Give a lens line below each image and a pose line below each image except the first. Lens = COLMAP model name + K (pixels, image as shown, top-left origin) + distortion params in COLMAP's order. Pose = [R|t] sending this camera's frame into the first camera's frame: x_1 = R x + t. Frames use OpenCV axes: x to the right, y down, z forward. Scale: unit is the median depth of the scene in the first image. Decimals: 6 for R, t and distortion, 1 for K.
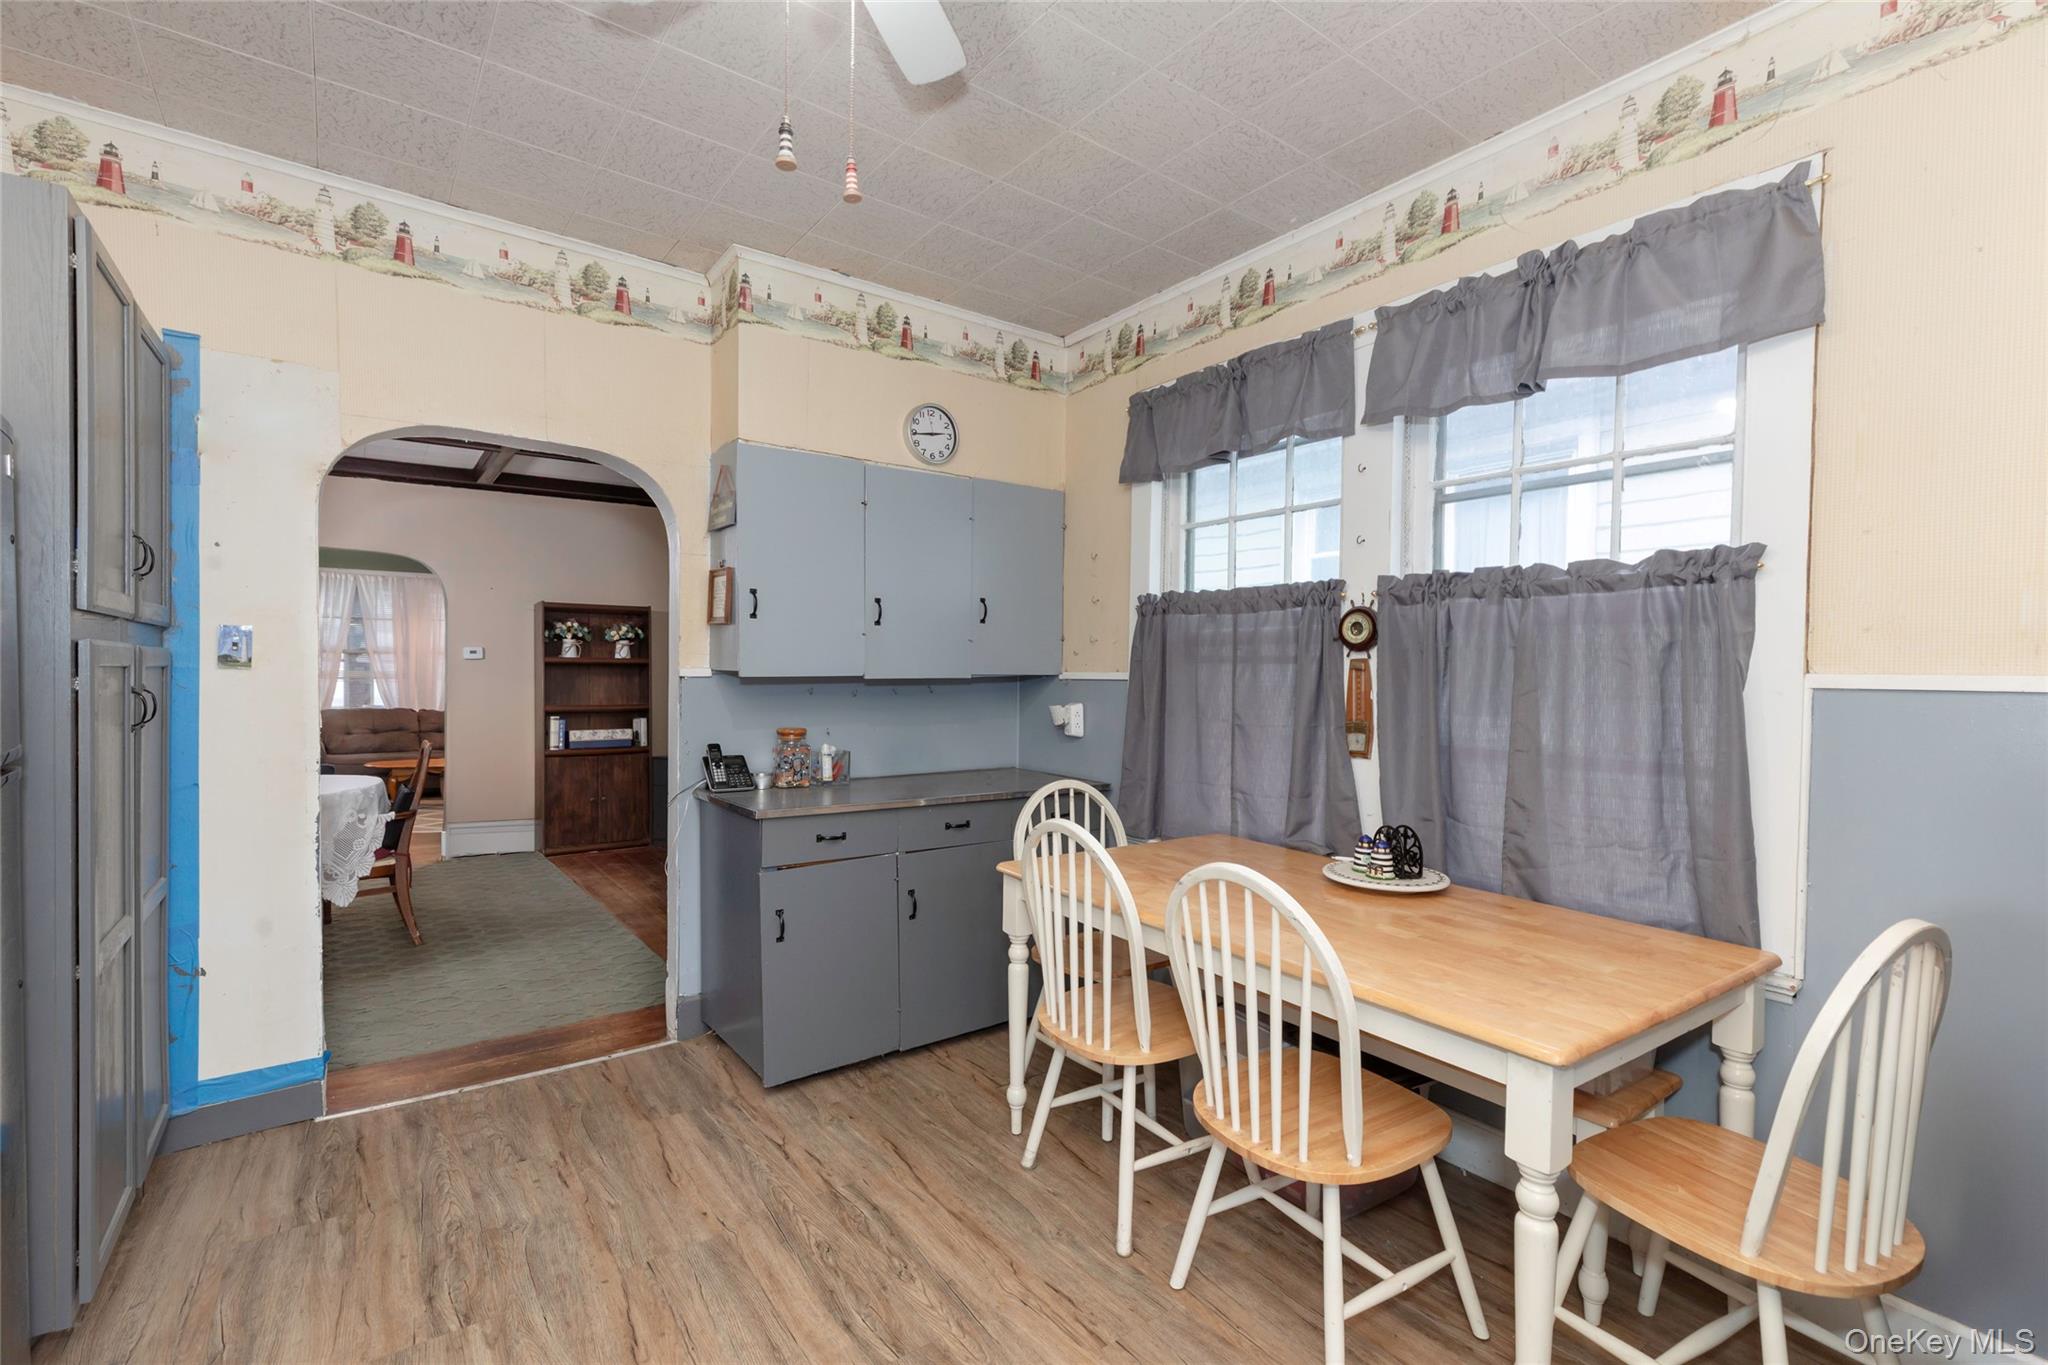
lens RADIAL K [[906.1, 0, 1049.6], [0, 906.1, 690.0], [0, 0, 1]] dist [0.002430, 0.000224]
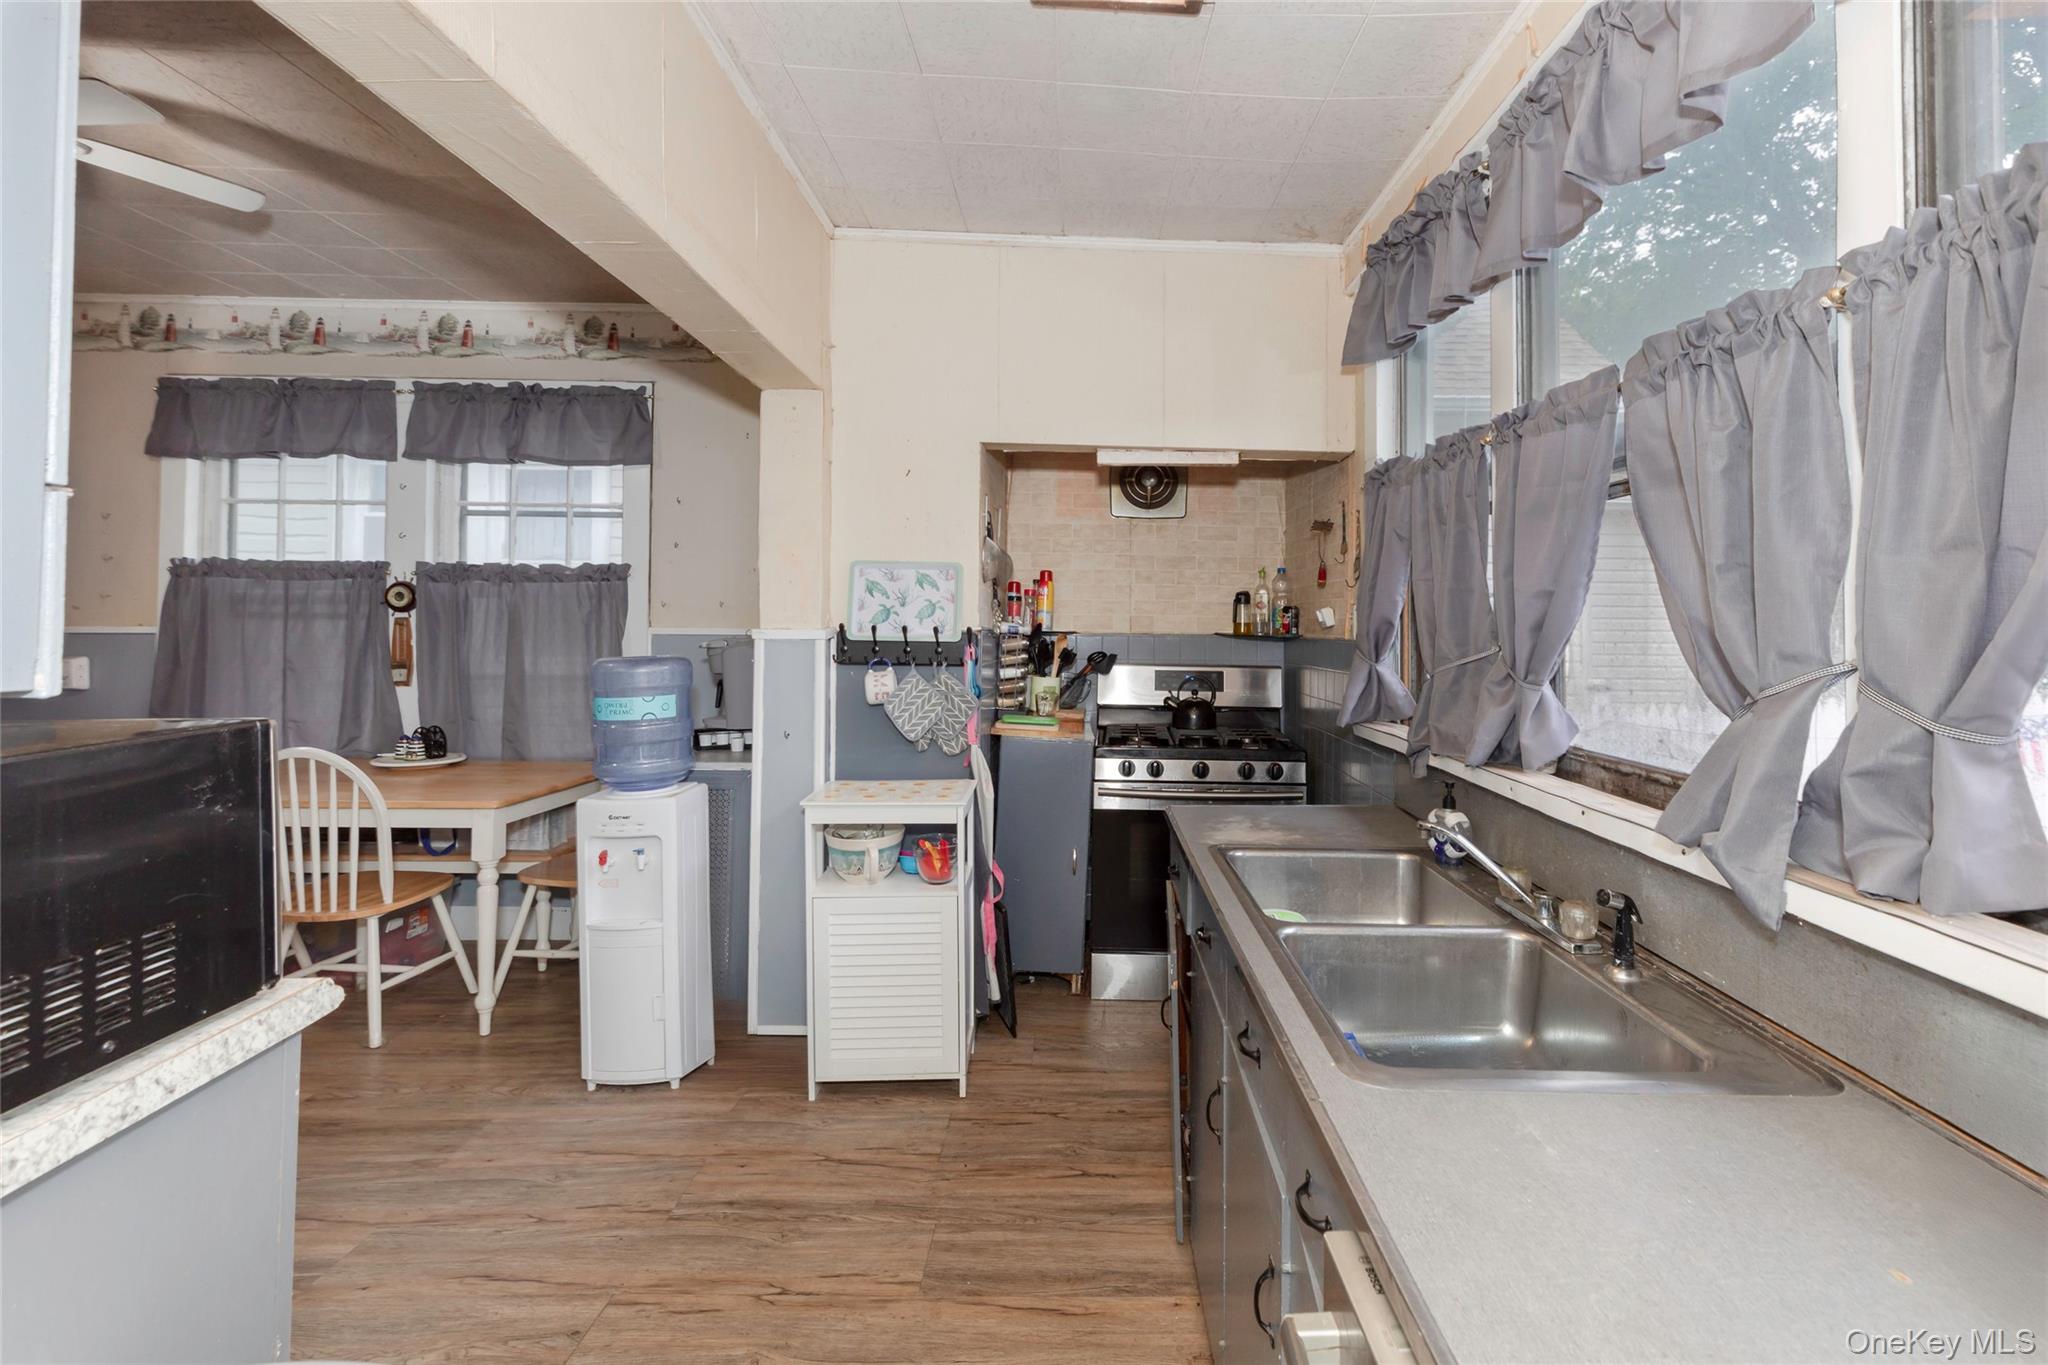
lens RADIAL K [[920.7, 0, 1085.1], [0, 920.7, 617.9], [0, 0, 1]] dist [0.008813, 0.000017]
pose [[0.591562, 0.002913, 0.806254, -0.204145], [0.015943, 0.999756, -0.015310, 0.006693], [-0.806102, 0.021911, 0.591371, -0.755304]]
